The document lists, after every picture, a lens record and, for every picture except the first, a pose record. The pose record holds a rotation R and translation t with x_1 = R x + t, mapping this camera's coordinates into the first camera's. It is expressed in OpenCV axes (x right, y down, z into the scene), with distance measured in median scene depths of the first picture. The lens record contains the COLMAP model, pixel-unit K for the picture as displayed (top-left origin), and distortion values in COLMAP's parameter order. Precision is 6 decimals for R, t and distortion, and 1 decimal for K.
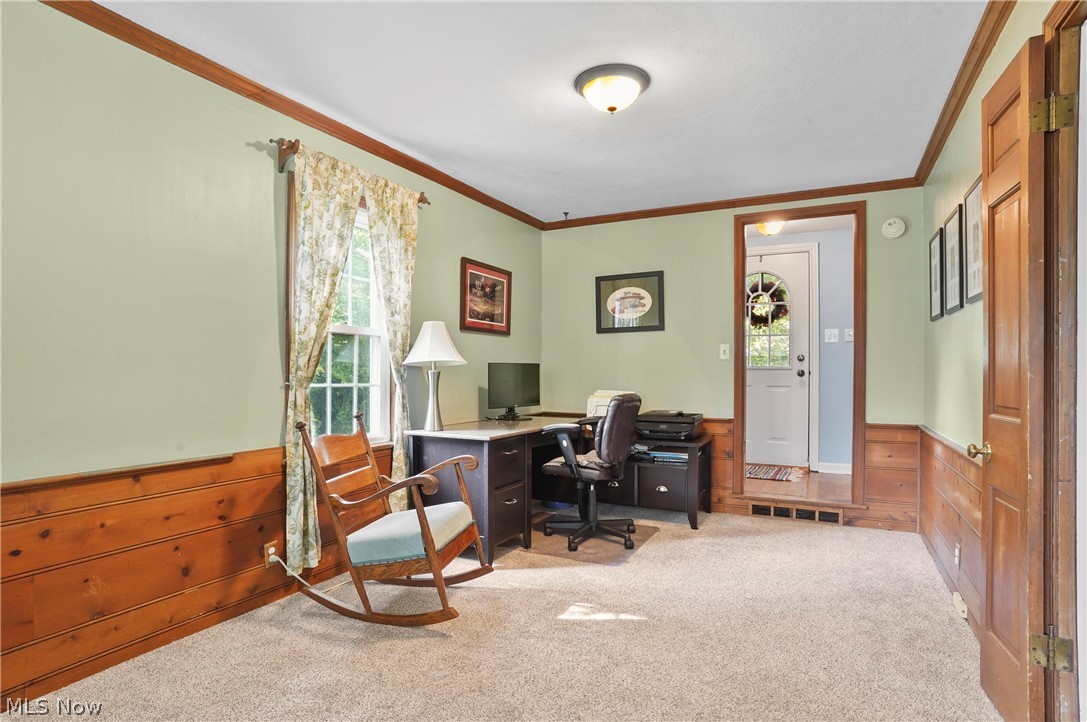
lens RADIAL K [[568.3, 0, 542.2], [0, 568.3, 366.2], [0, 0, 1]] dist [-0.079296, 0.044393]
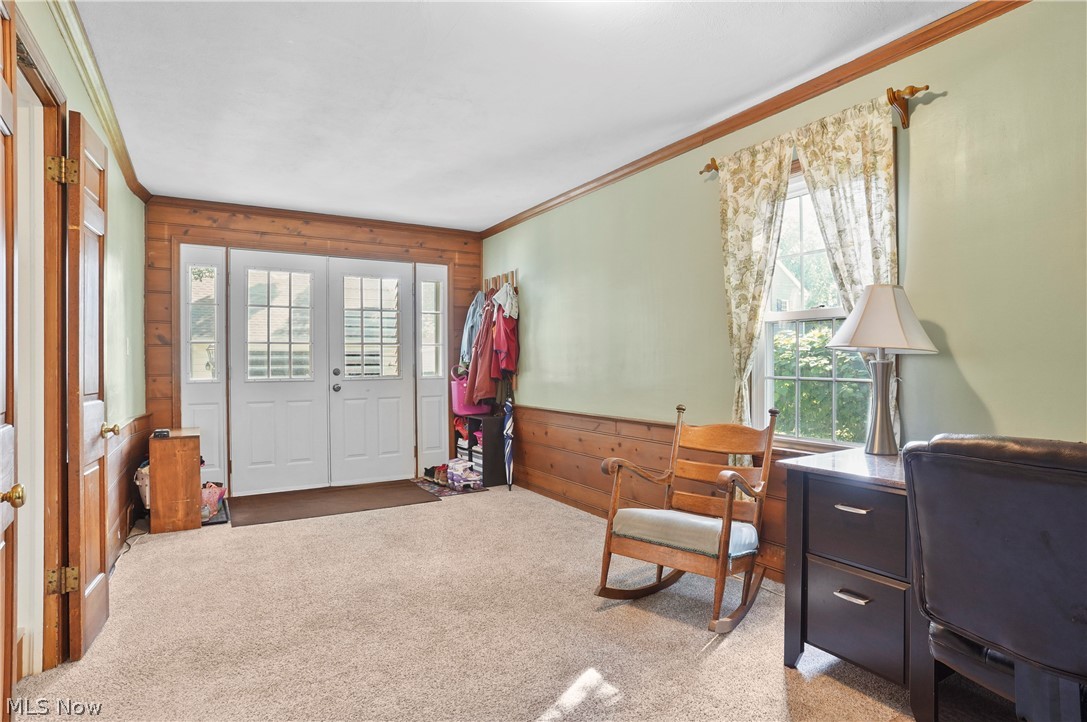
lens RADIAL K [[568.3, 0, 542.2], [0, 568.3, 366.2], [0, 0, 1]] dist [-0.079296, 0.044393]
pose [[-0.521673, -0.005458, -0.853128, 0.674623], [0.001022, 0.999975, -0.007023, 0.022283], [0.853145, -0.004535, -0.521654, 1.229525]]
